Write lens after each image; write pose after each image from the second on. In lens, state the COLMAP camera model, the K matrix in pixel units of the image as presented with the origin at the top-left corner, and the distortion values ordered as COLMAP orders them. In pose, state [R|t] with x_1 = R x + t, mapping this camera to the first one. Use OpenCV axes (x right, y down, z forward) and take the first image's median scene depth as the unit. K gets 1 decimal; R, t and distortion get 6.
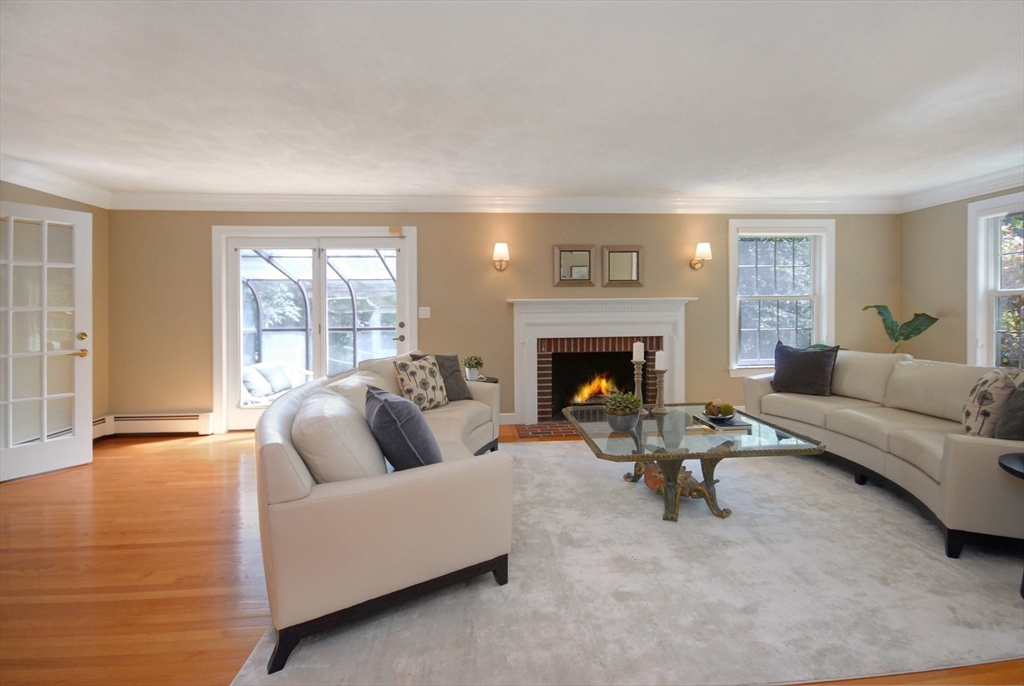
lens RADIAL K [[457.5, 0, 515.7], [0, 457.5, 316.2], [0, 0, 1]] dist [-0.002133, -0.000254]
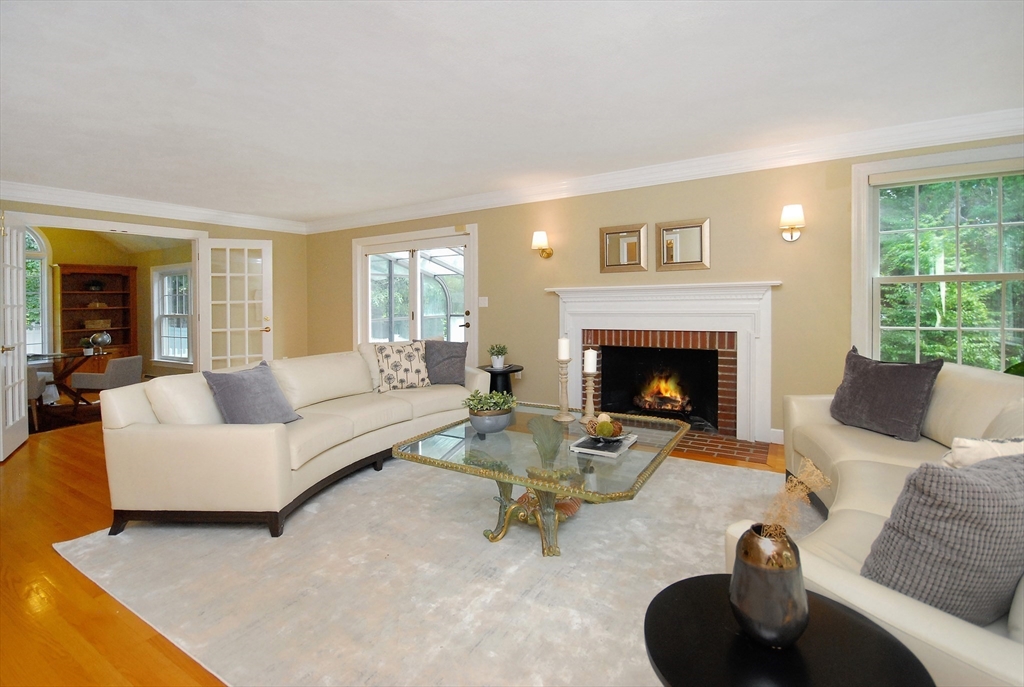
lens RADIAL K [[452.9, 0, 518.9], [0, 452.9, 300.4], [0, 0, 1]] dist [-0.001863, -0.000316]
pose [[0.817352, -0.005135, -0.576115, 0.487683], [0.003885, 0.999987, -0.003401, -0.007898], [0.576125, 0.000541, 0.817361, 0.169992]]
